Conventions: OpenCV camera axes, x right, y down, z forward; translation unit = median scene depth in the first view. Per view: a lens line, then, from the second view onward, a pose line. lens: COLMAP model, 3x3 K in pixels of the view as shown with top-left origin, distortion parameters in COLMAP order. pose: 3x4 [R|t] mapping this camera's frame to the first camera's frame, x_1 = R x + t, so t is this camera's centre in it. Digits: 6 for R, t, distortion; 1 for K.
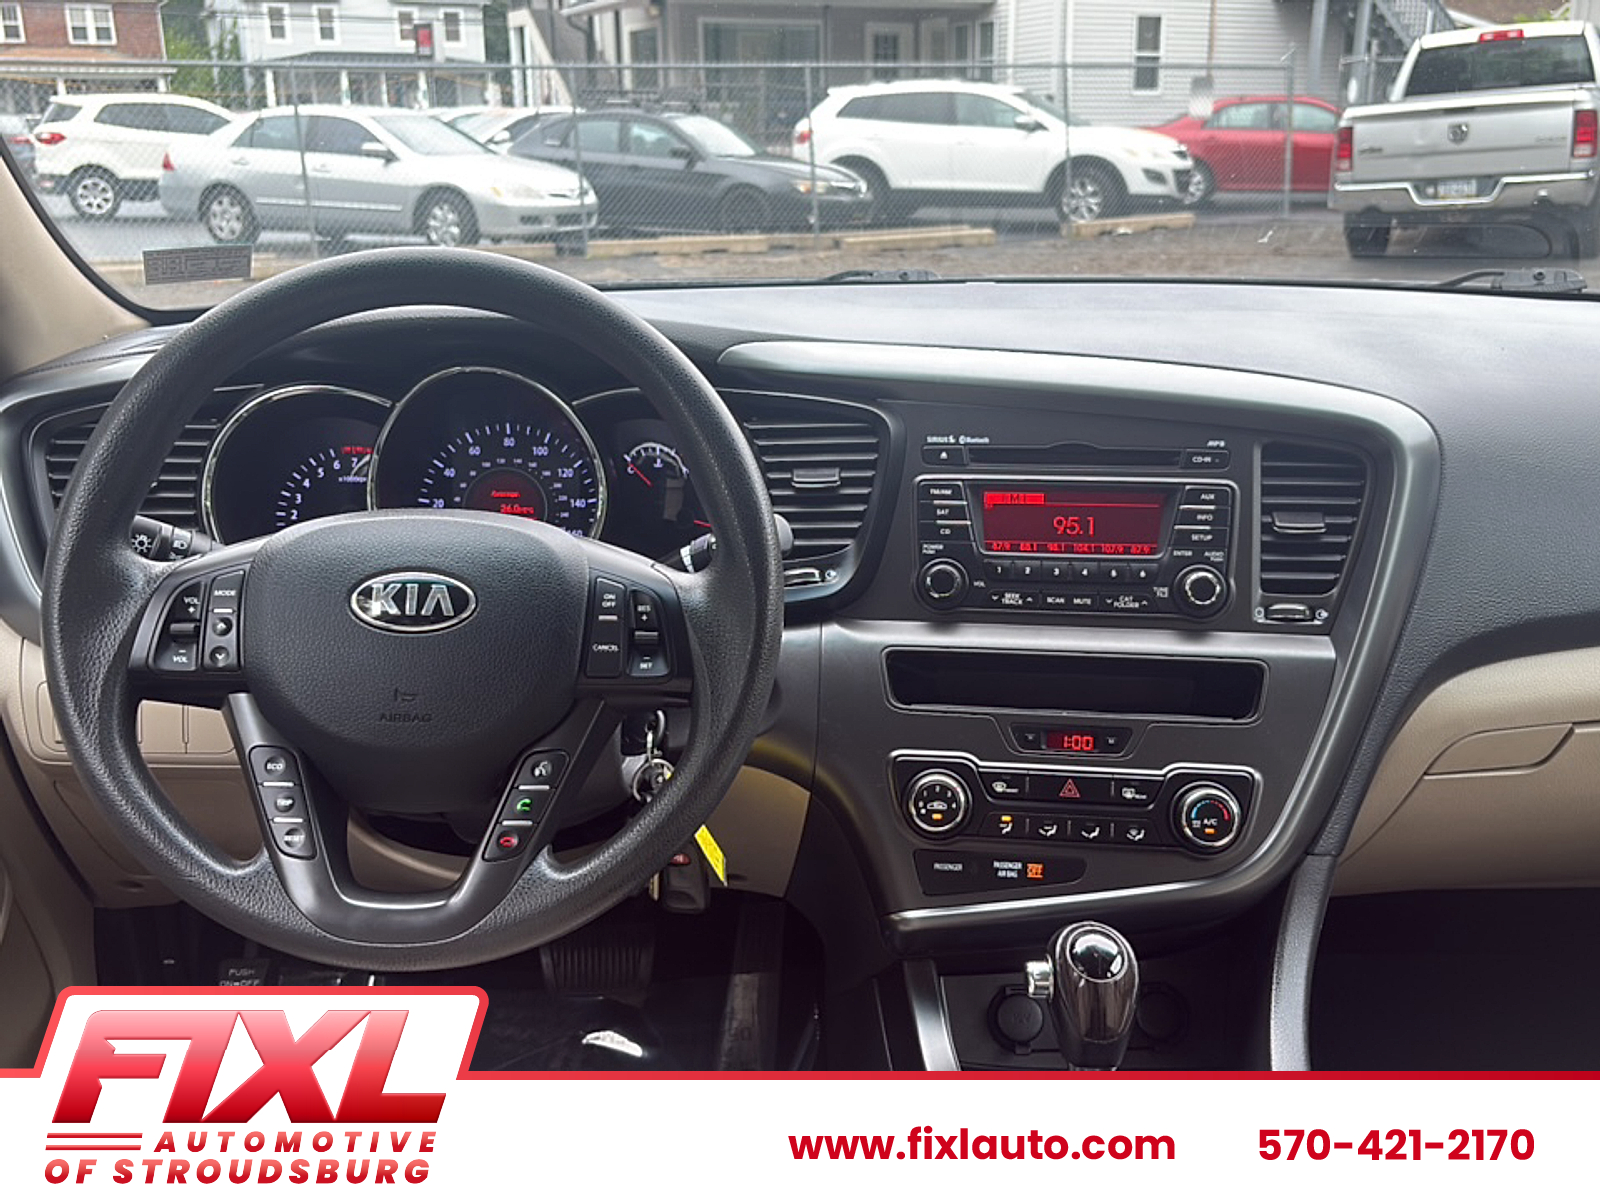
lens RADIAL K [[1531.7, 0, 800.3], [0, 1531.7, 624.5], [0, 0, 1]] dist [0.070992, -0.218889]
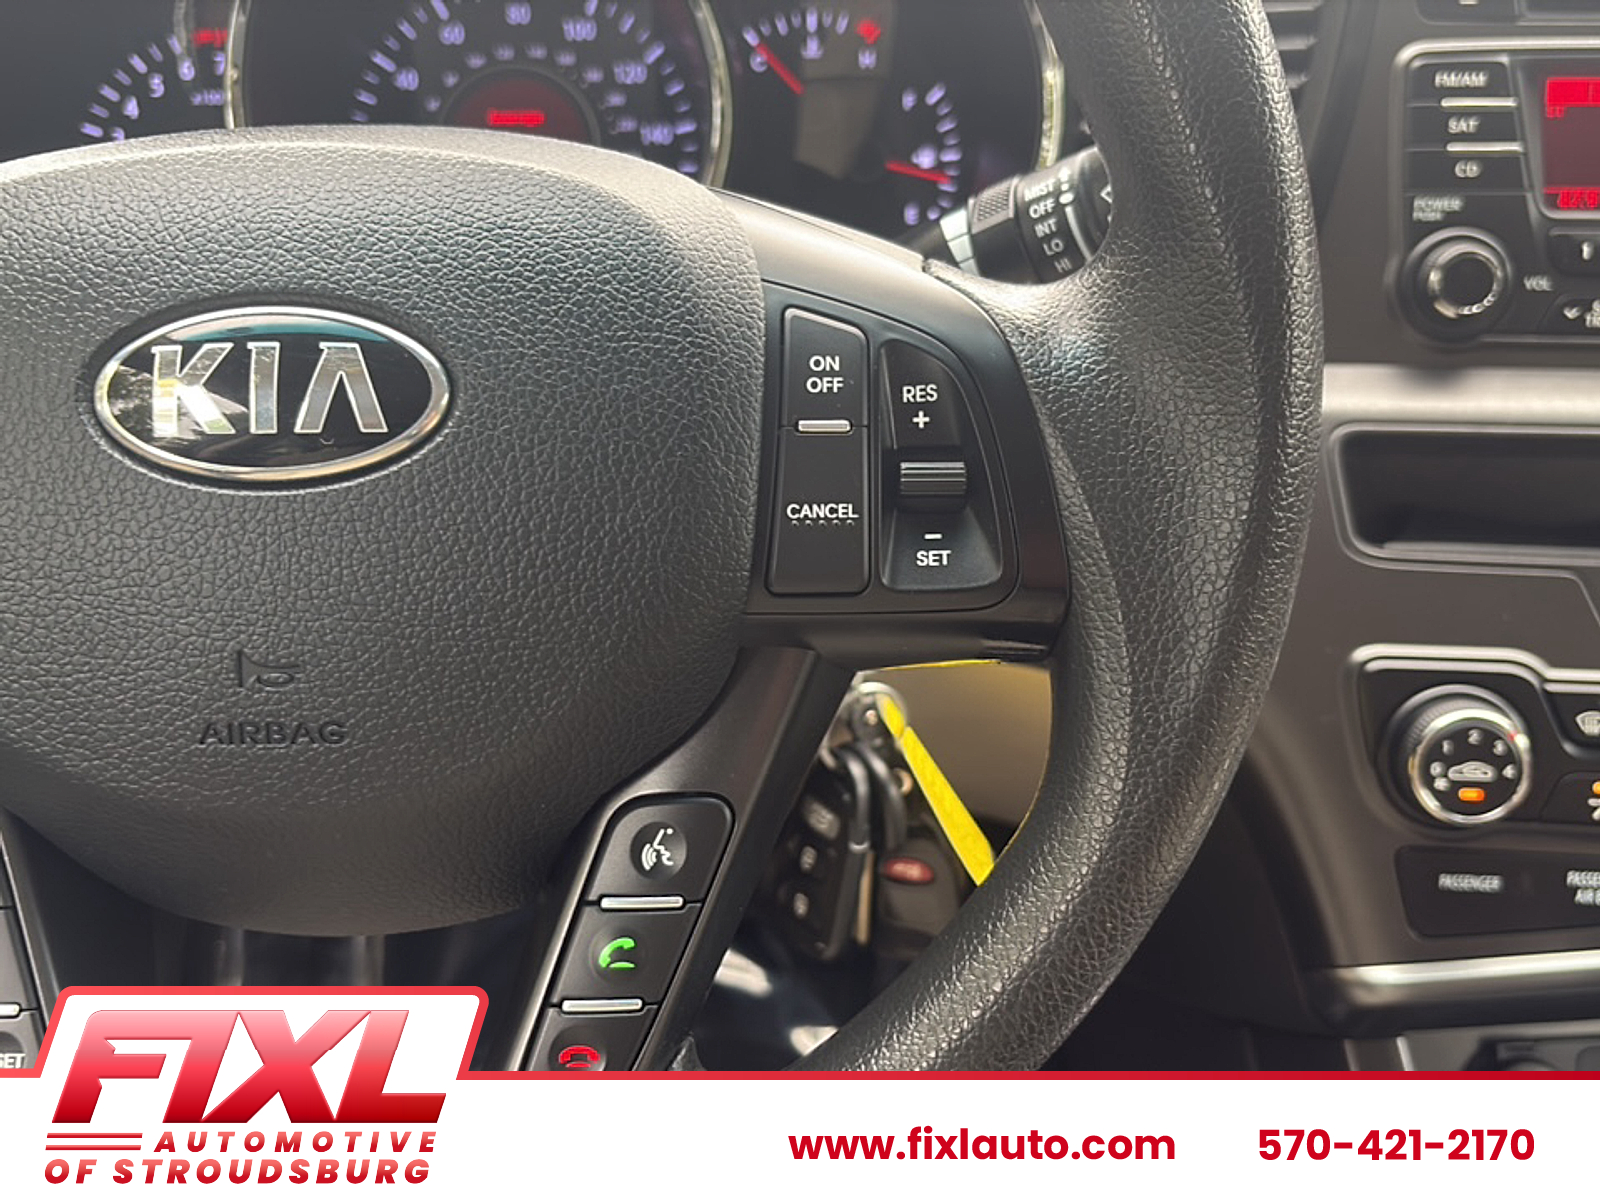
lens RADIAL K [[1540.0, 0, 800.1], [0, 1540.0, 624.4], [0, 0, 1]] dist [-0.007479, -0.016118]
pose [[0.999625, -0.018620, -0.020067, -0.102052], [0.022332, 0.978629, 0.204418, -0.025821], [0.015831, -0.204790, 0.978678, 0.525755]]
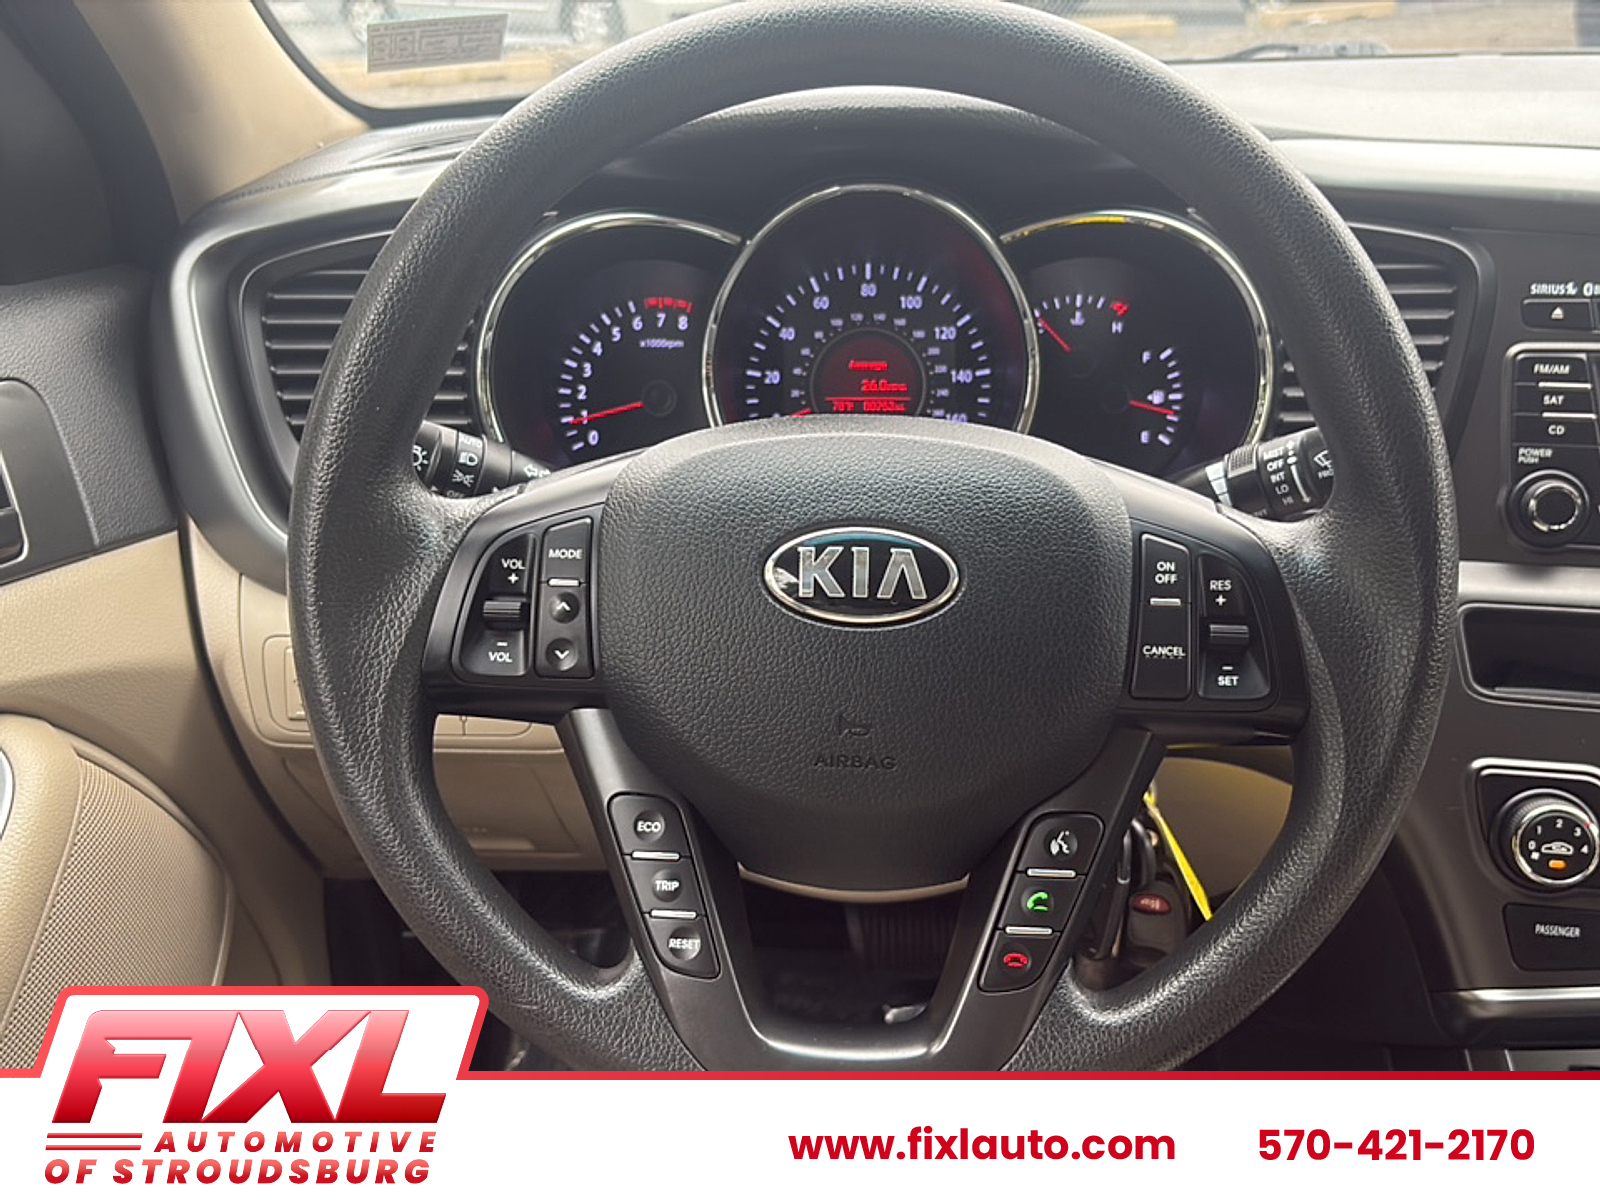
lens RADIAL K [[1515.4, 0, 799.3], [0, 1515.4, 620.7], [0, 0, 1]] dist [0.114833, -0.345458]
pose [[0.996154, 0.017678, -0.085817, -0.179946], [-0.007389, 0.992895, 0.118765, -0.056081], [0.087306, -0.117675, 0.989207, 0.307758]]
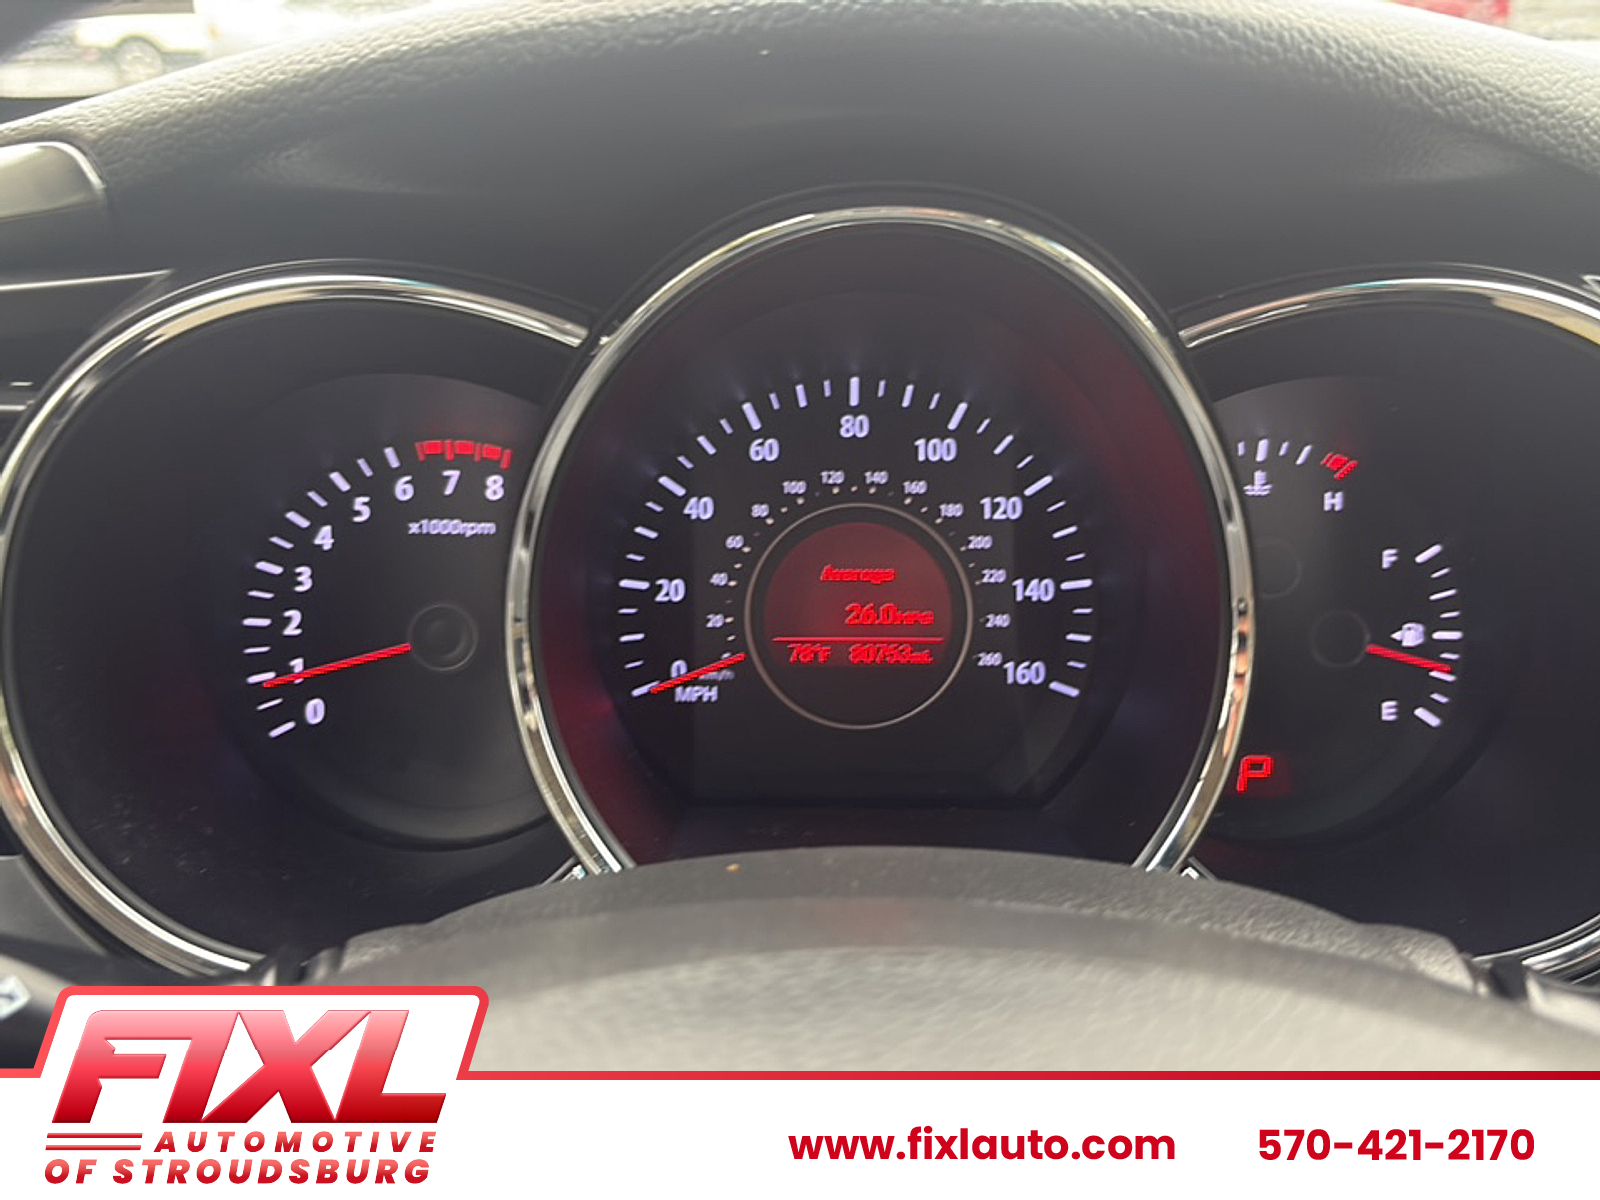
lens RADIAL K [[1531.7, 0, 800.3], [0, 1531.7, 624.5], [0, 0, 1]] dist [0.070992, -0.218889]
pose [[0.999291, 0.011355, -0.035894, -0.215535], [-0.008776, 0.997423, 0.071202, -0.110723], [0.036610, -0.070837, 0.996816, 0.708968]]
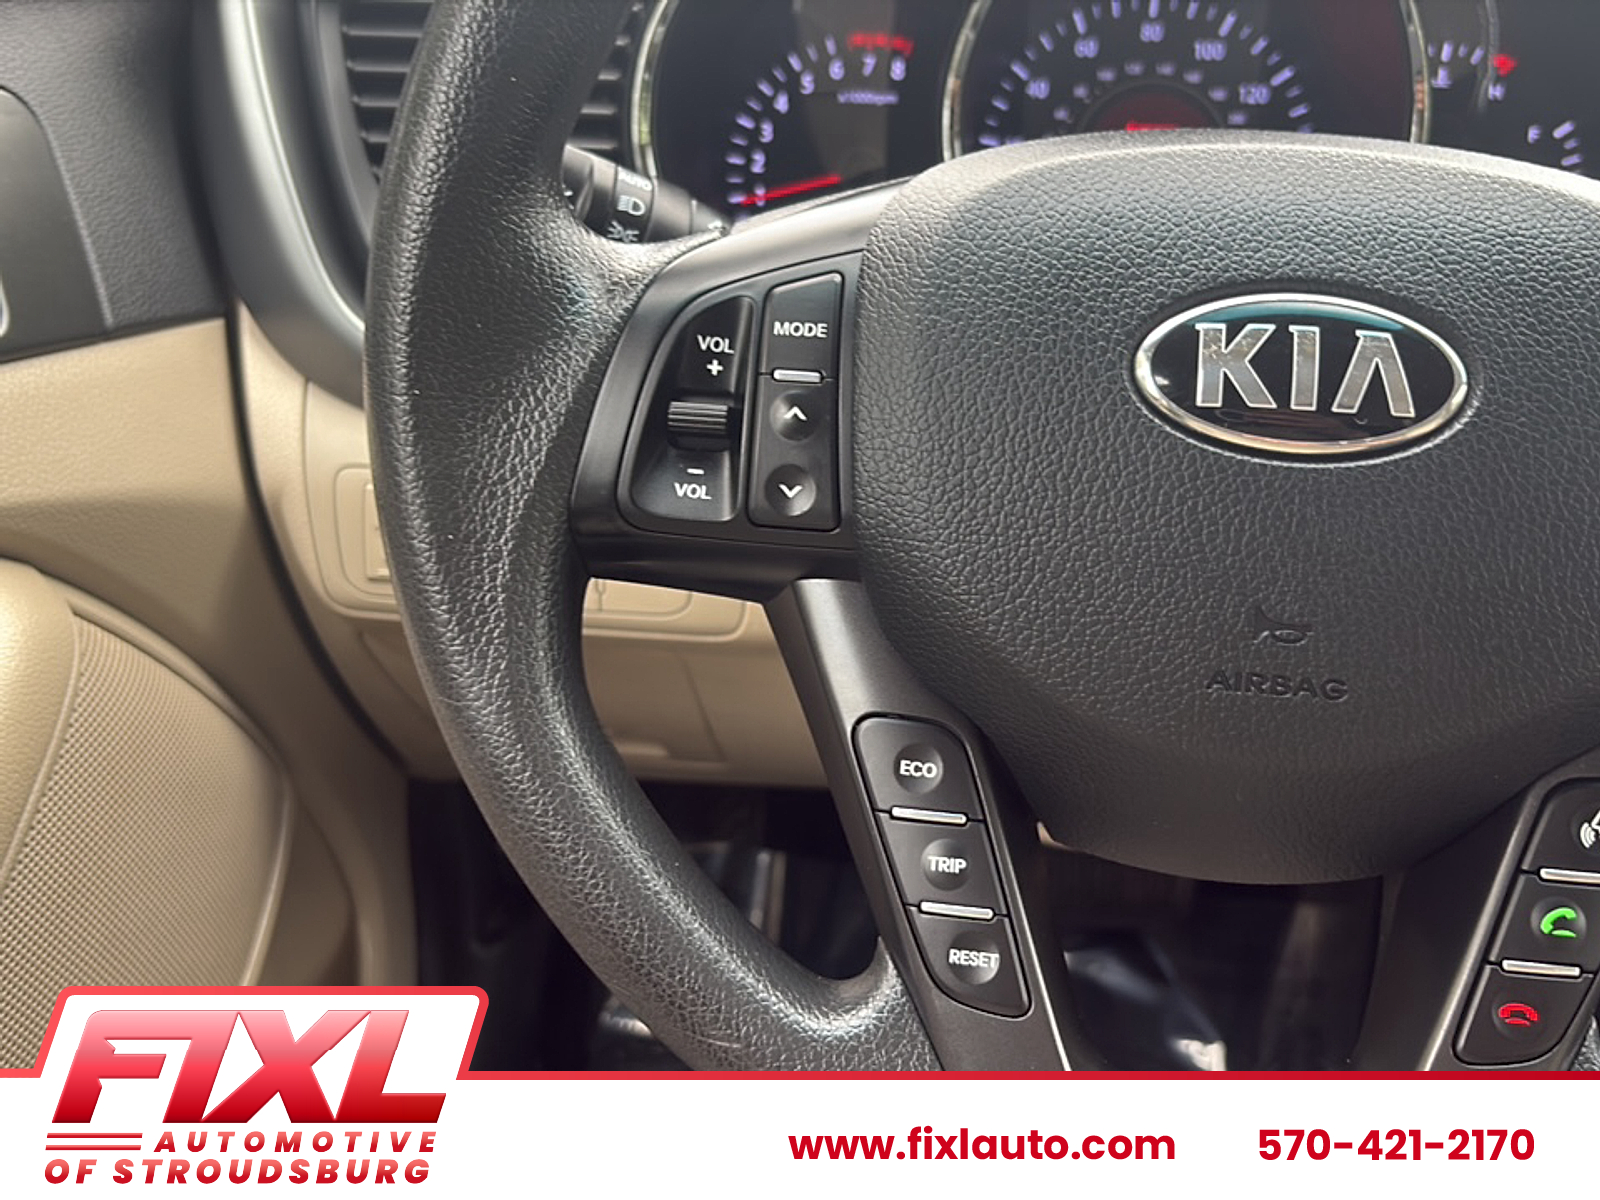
lens RADIAL K [[1531.7, 0, 800.3], [0, 1531.7, 624.5], [0, 0, 1]] dist [0.070992, -0.218889]
pose [[0.988664, 0.067496, -0.134118, -0.256331], [-0.040652, 0.980230, 0.193639, -0.018275], [0.144536, -0.185992, 0.971862, 0.487086]]
